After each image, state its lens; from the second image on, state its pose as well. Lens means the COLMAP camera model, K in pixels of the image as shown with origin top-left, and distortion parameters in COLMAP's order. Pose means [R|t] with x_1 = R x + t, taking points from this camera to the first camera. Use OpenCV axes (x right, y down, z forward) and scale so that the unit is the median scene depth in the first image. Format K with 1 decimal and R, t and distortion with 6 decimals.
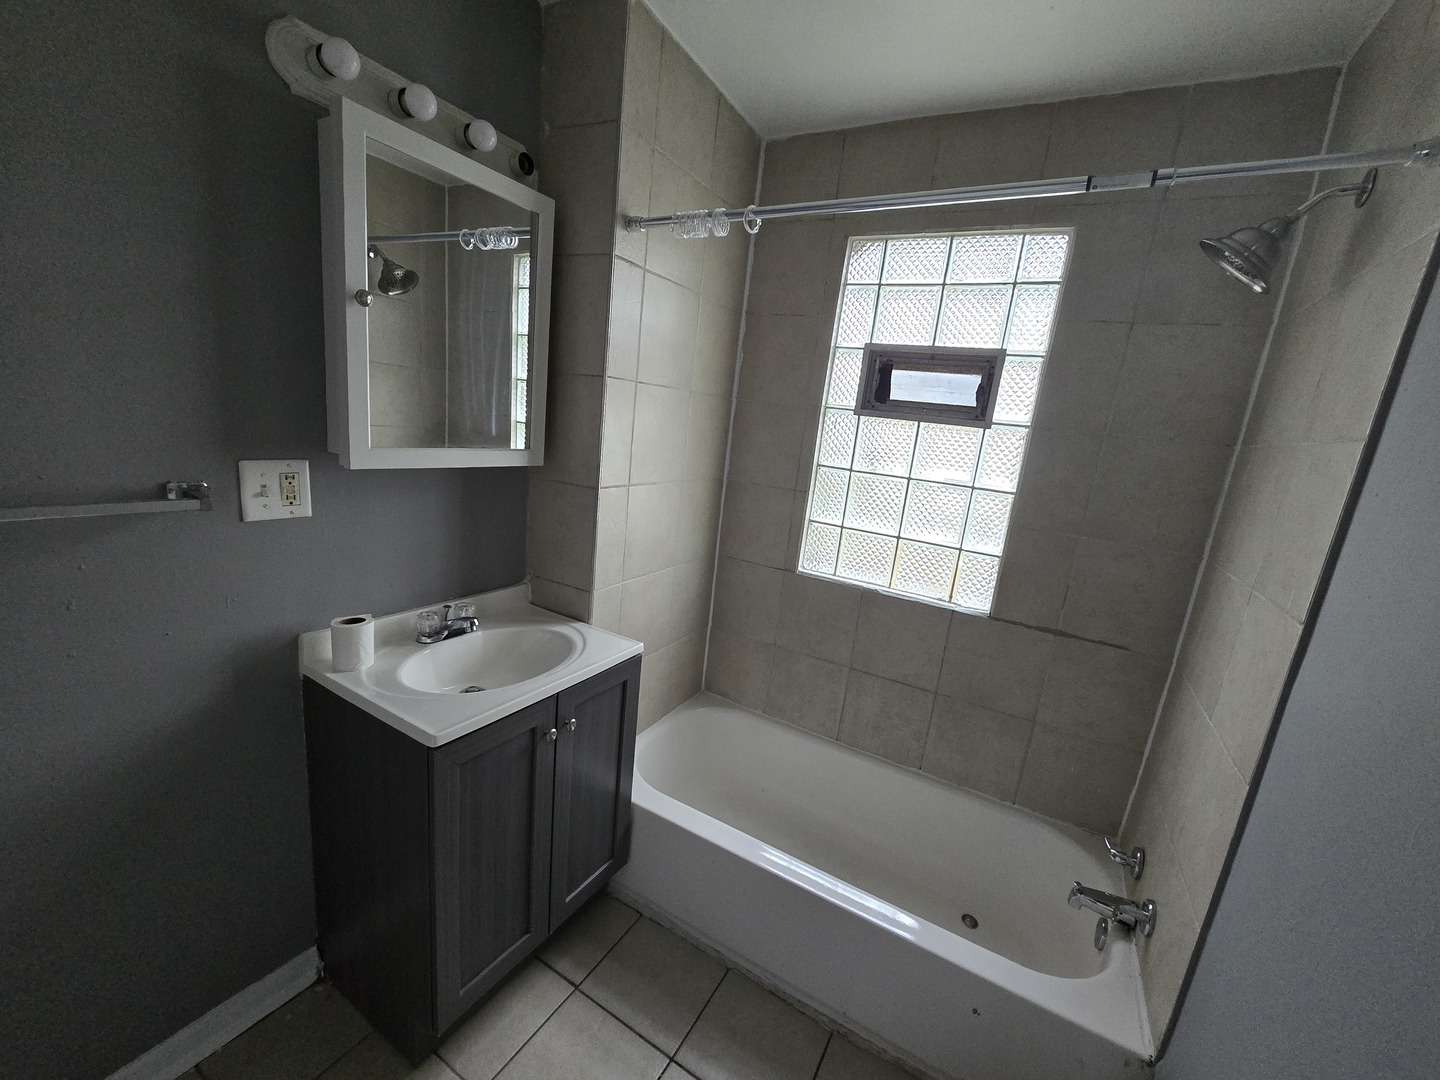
lens RADIAL K [[584.5, 0, 722.9], [0, 584.5, 545.0], [0, 0, 1]] dist [-0.002978, -0.000355]
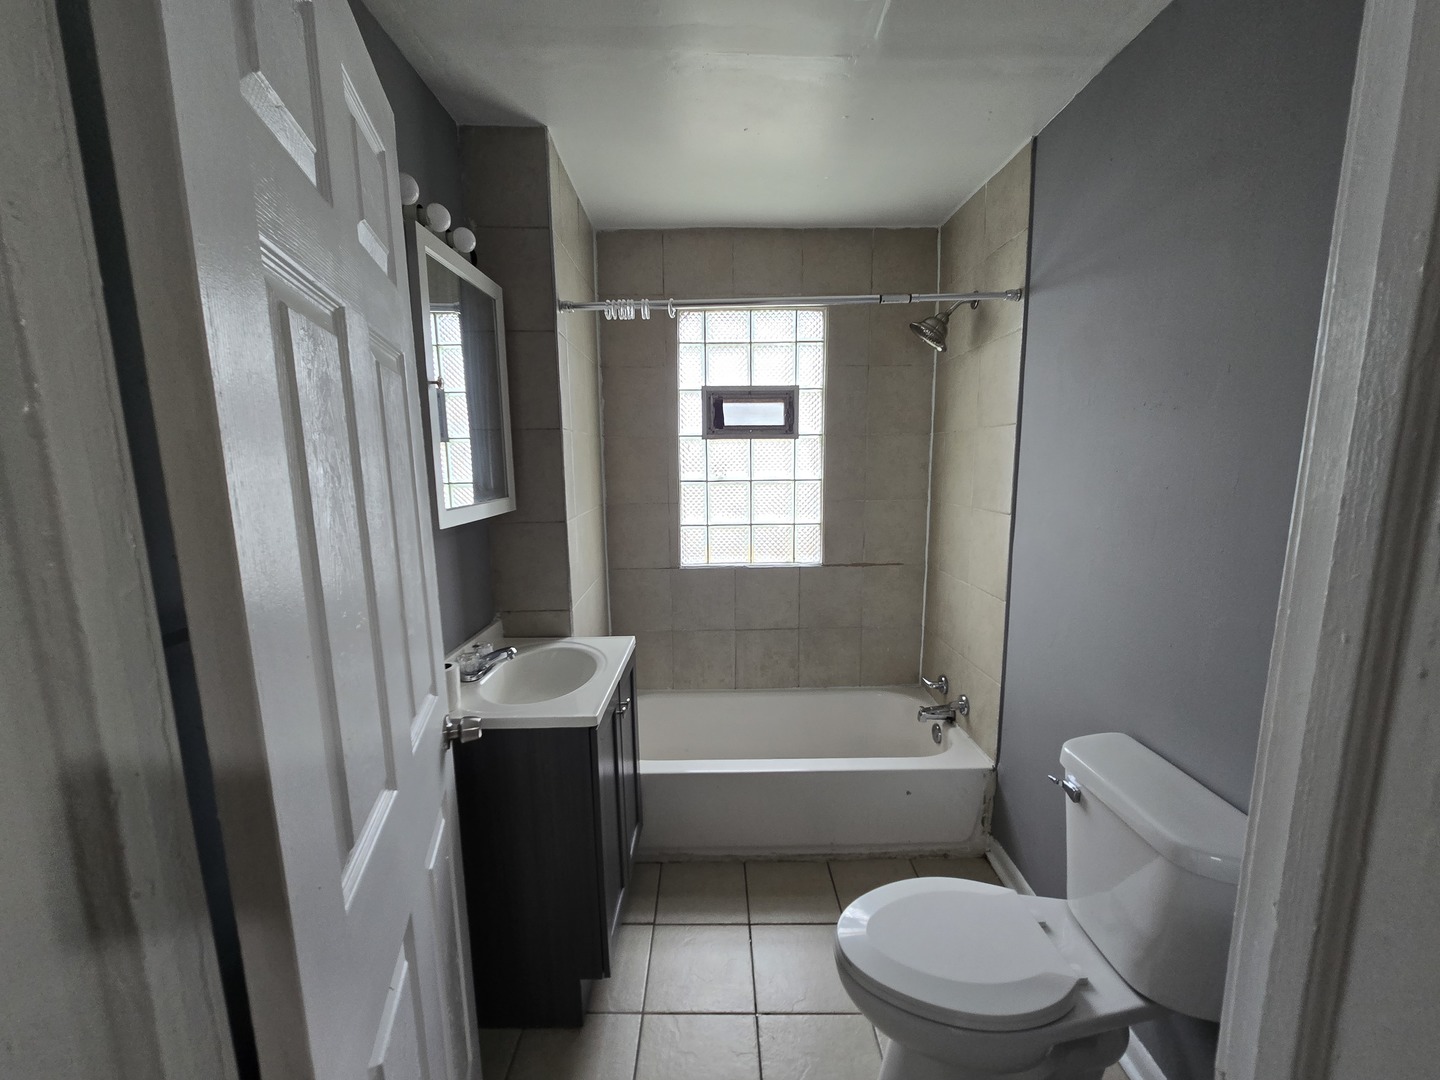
lens RADIAL K [[584.5, 0, 711.3], [0, 584.5, 543.5], [0, 0, 1]] dist [-0.002978, -0.000355]
pose [[0.860130, -0.187984, 0.474172, -0.458932], [0.208520, 0.977972, 0.009467, -0.002045], [-0.465506, 0.090732, 0.880381, -0.157522]]
